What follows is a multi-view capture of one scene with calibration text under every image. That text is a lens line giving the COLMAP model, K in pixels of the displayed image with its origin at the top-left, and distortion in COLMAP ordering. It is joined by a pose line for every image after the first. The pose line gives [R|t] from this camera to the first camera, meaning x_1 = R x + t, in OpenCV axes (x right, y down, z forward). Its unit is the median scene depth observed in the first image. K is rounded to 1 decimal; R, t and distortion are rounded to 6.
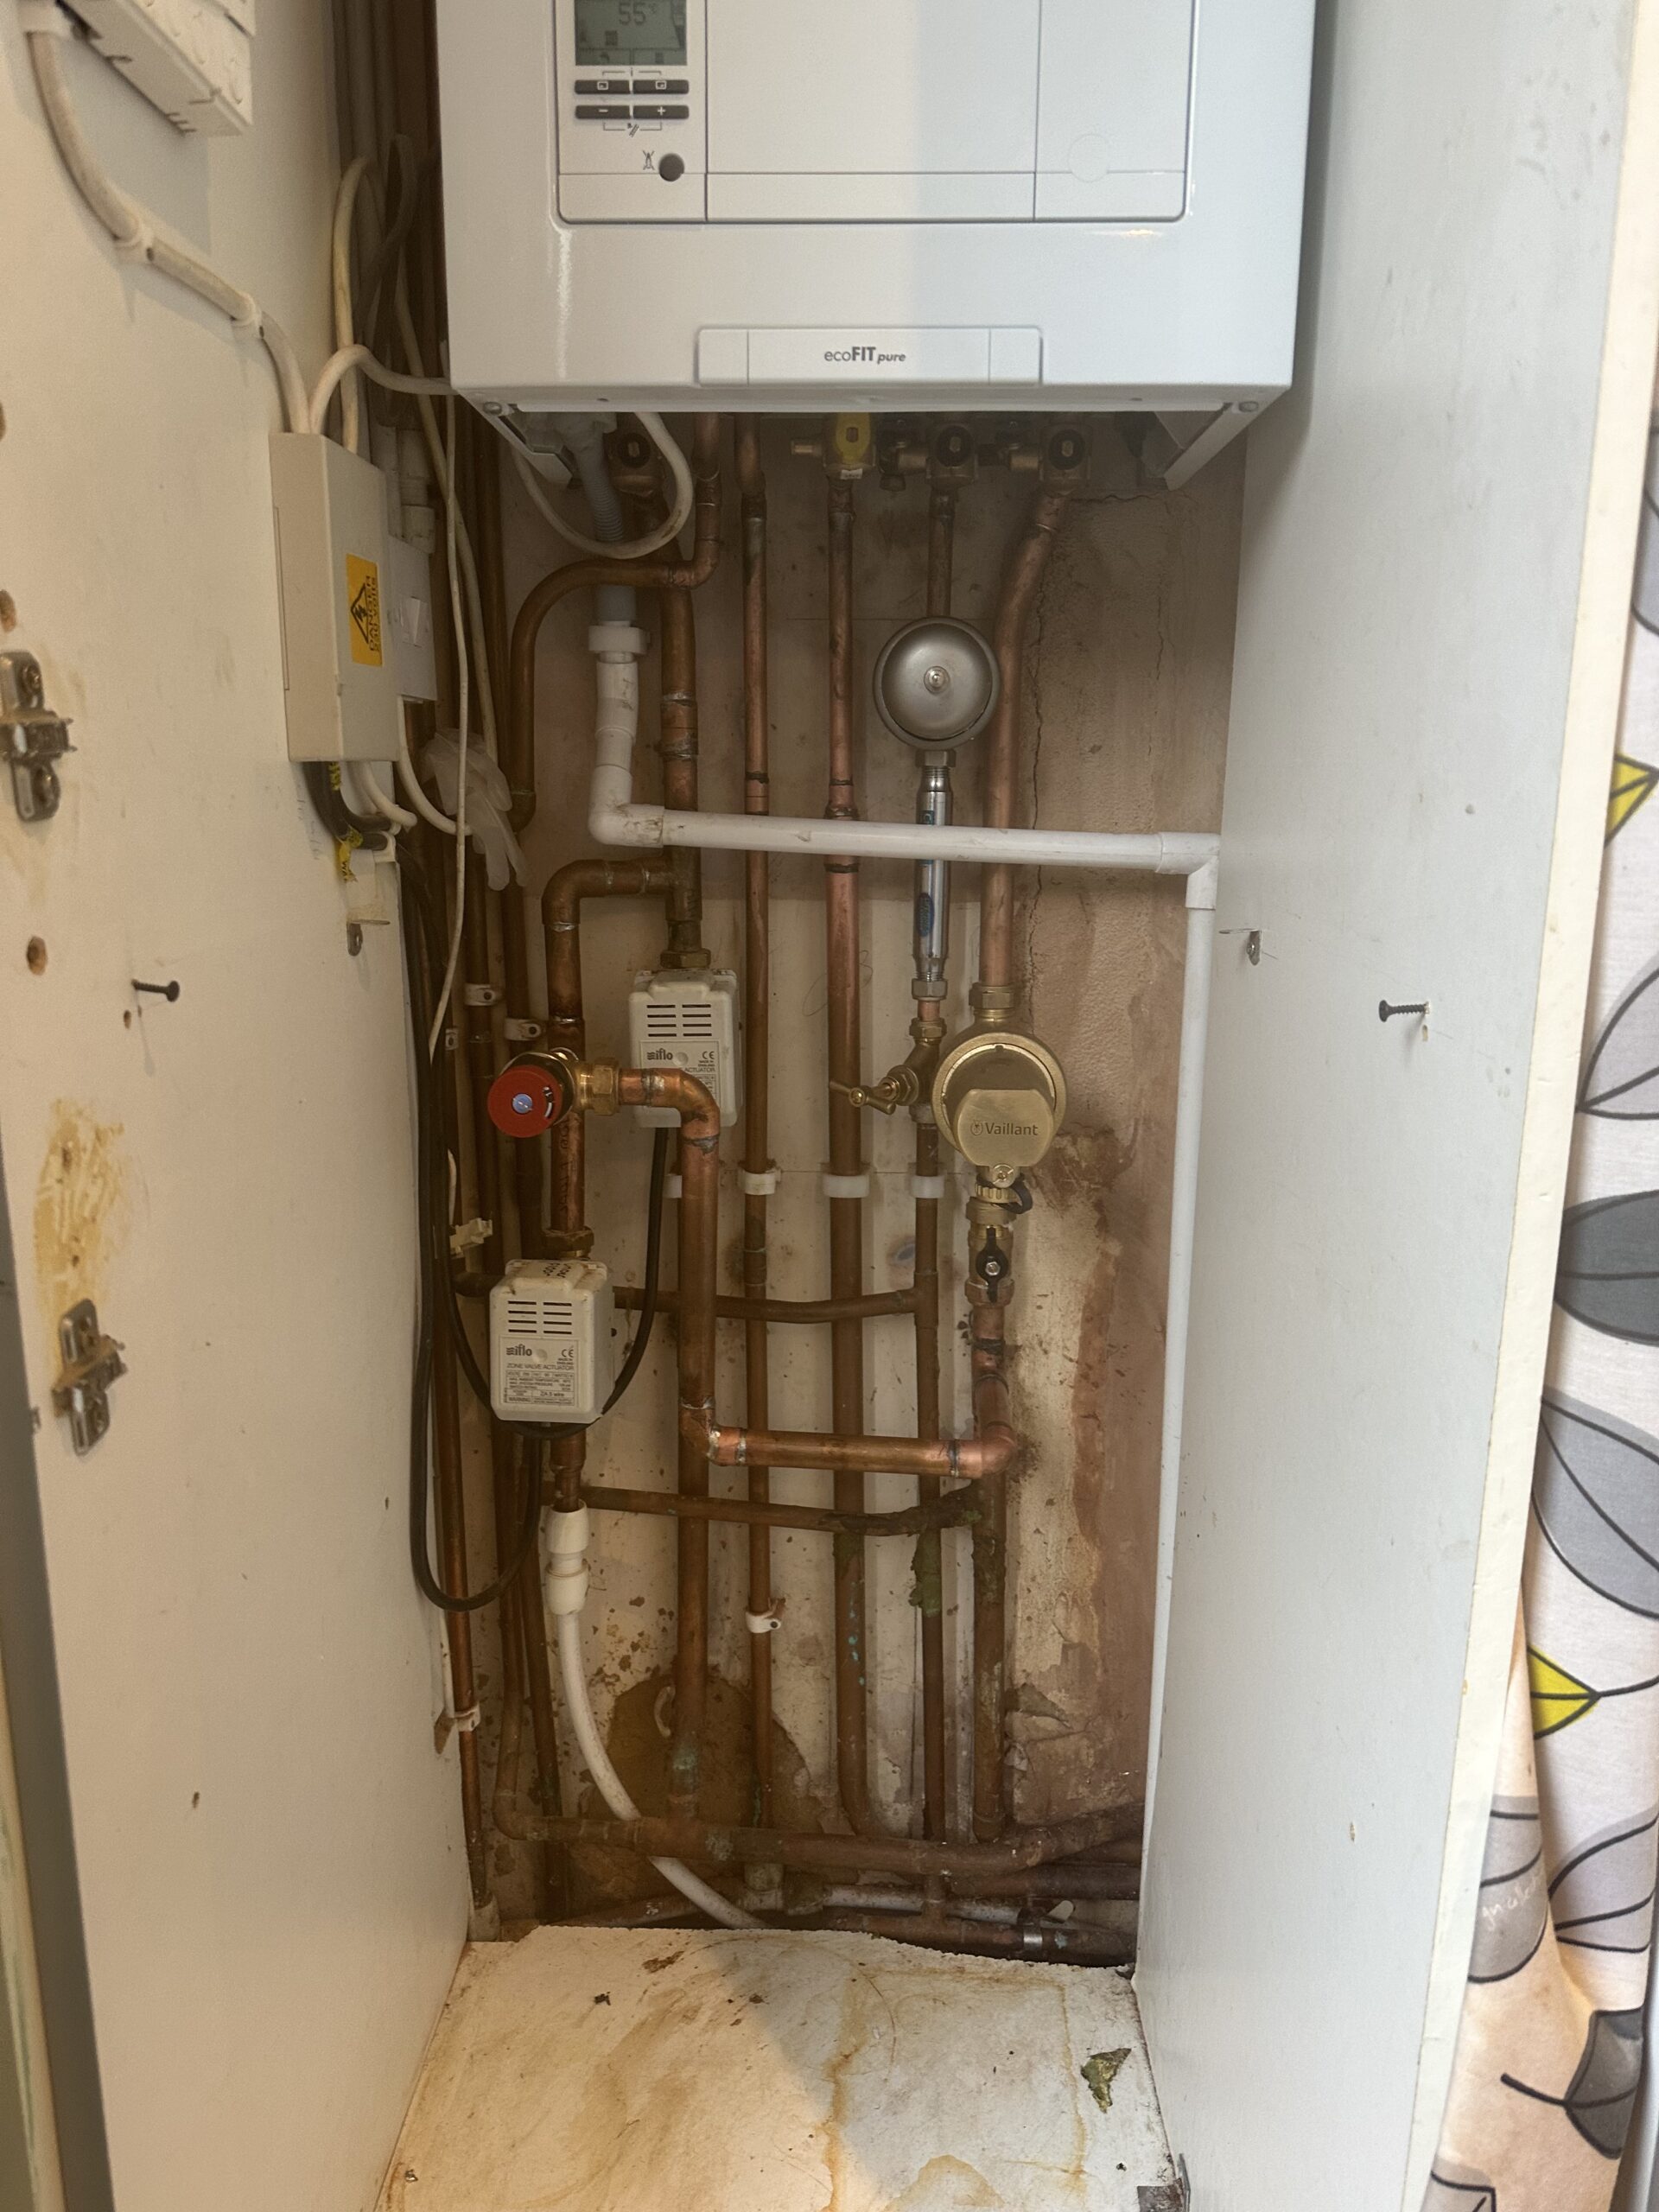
lens RADIAL K [[1546.9, 0, 815.0], [0, 1546.9, 1099.0], [0, 0, 1]] dist [0.220812, -0.392799]
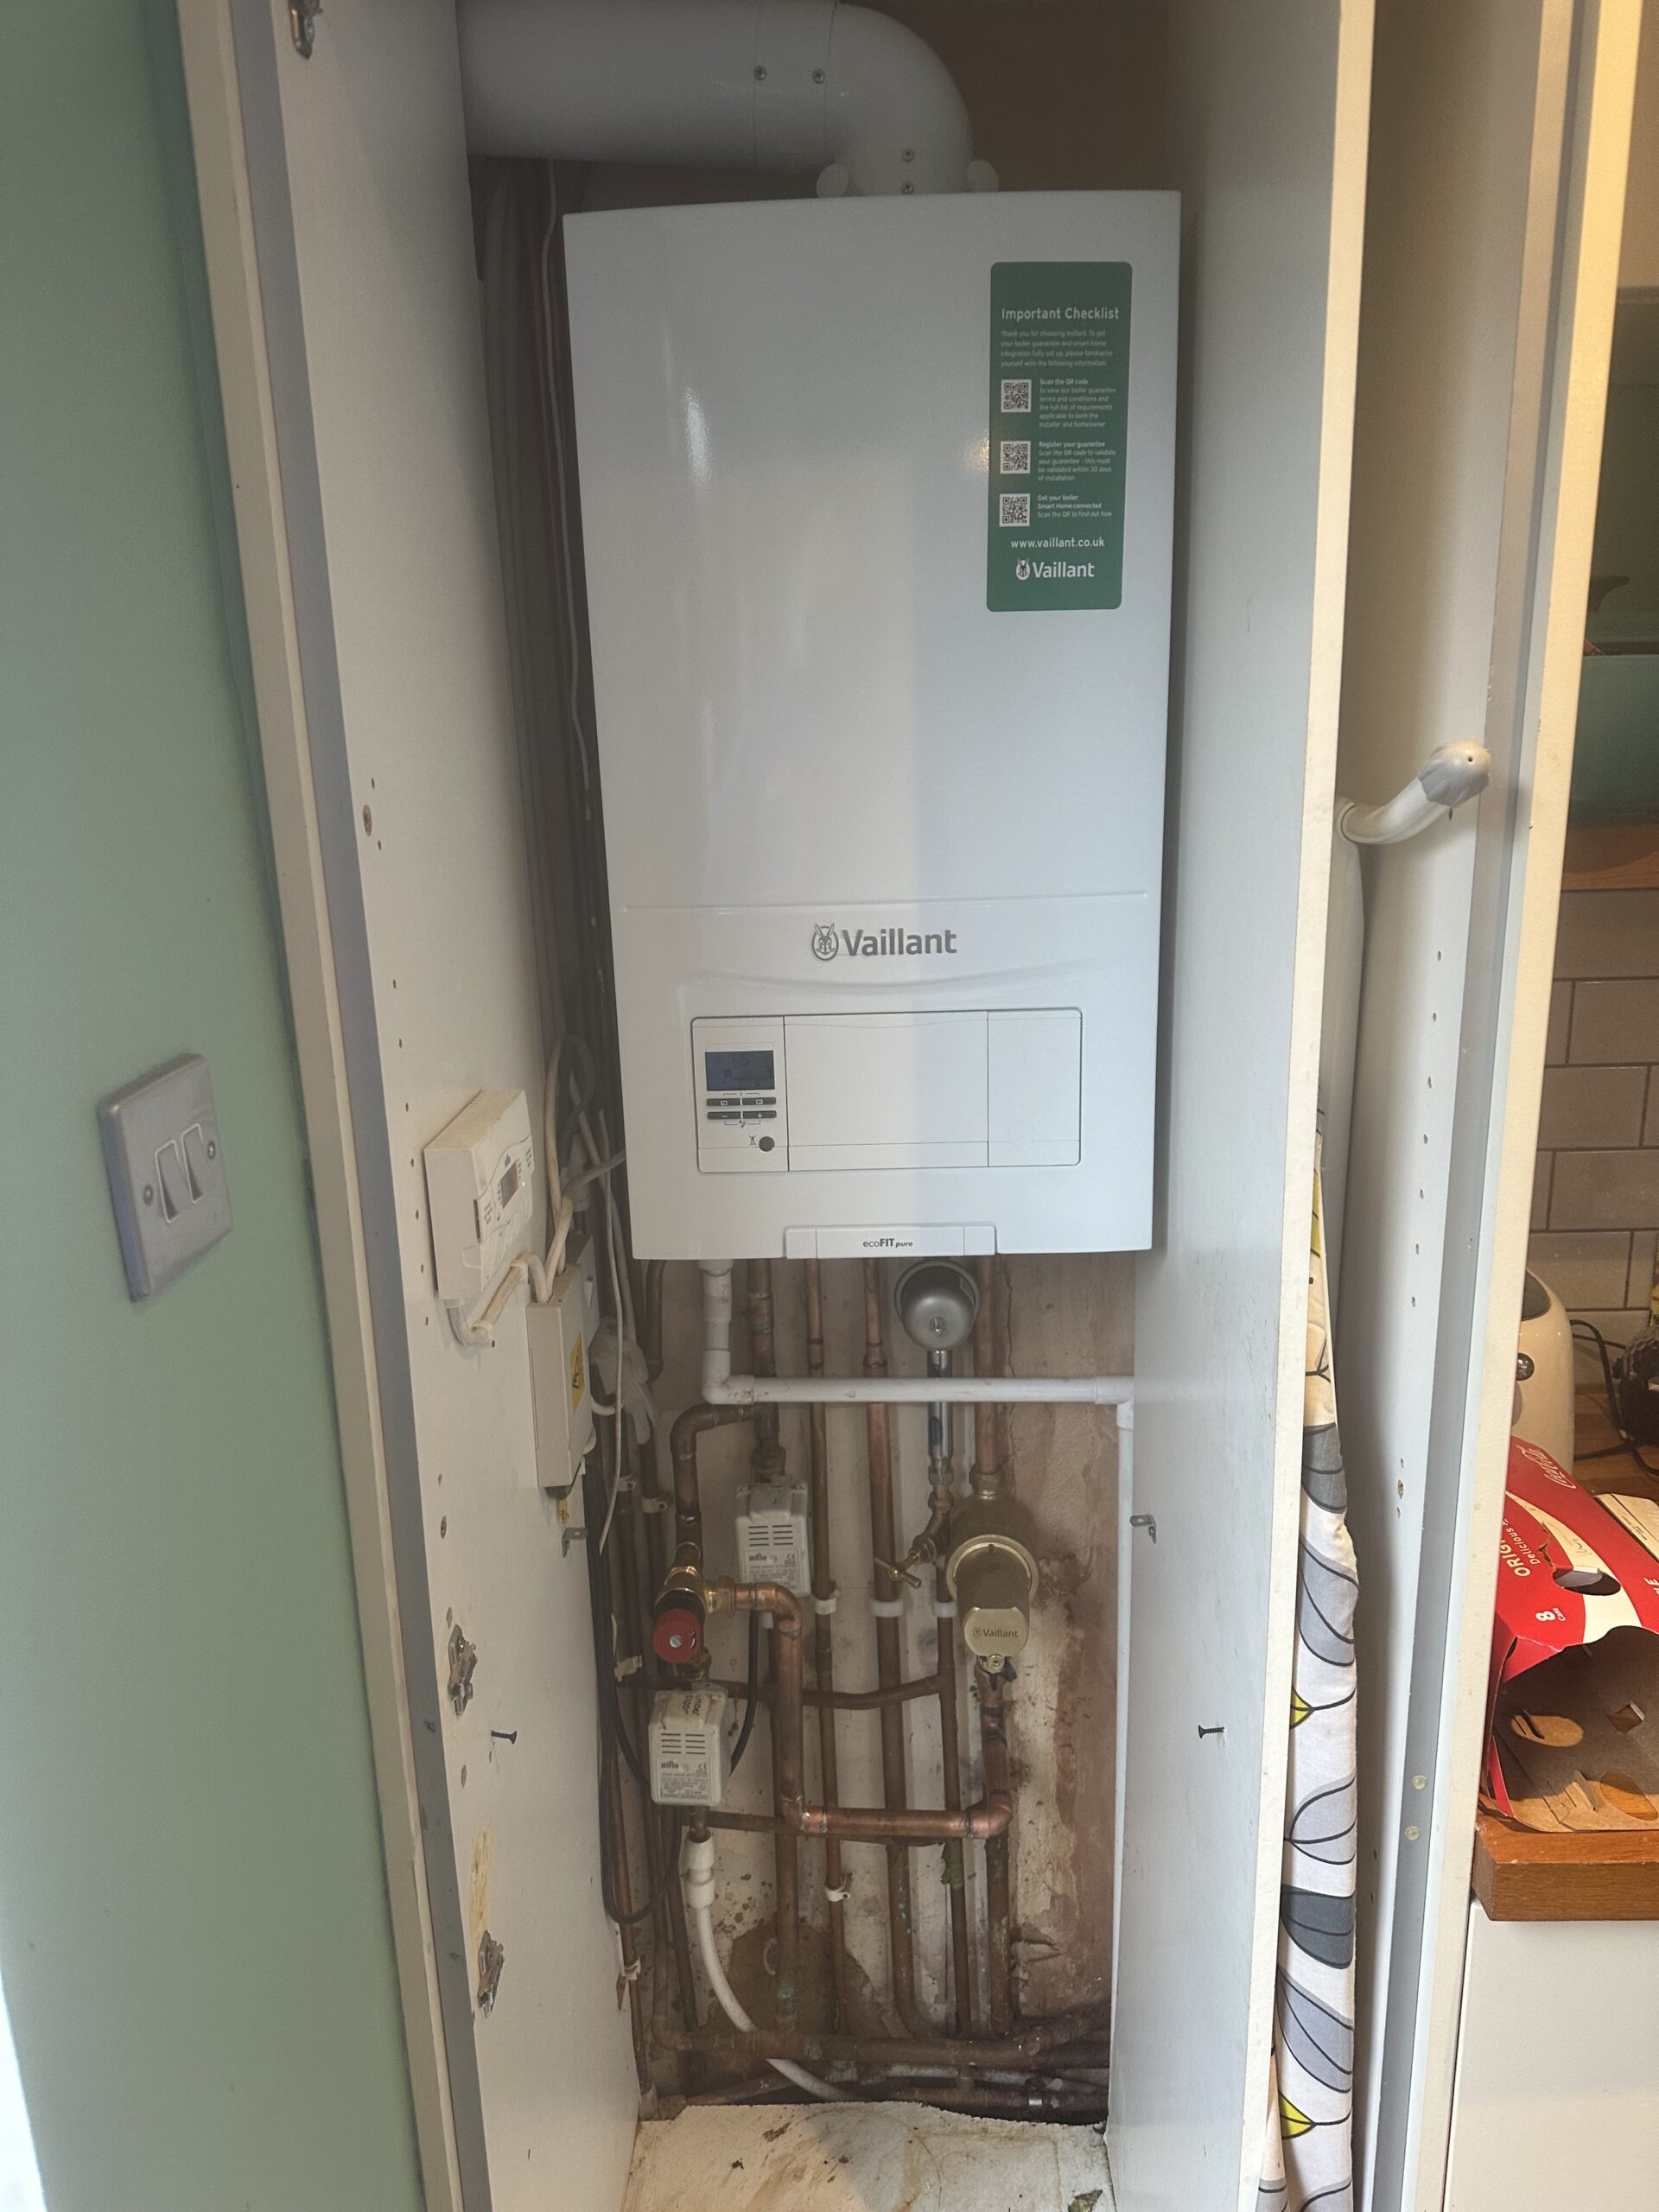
lens RADIAL K [[1509.7, 0, 829.5], [0, 1509.7, 1106.0], [0, 0, 1]] dist [0.060691, -0.095394]
pose [[0.999364, -0.035644, -0.000653, -0.014817], [0.035650, 0.999158, 0.020322, -0.419319], [-0.000072, -0.020333, 0.999793, -0.359710]]
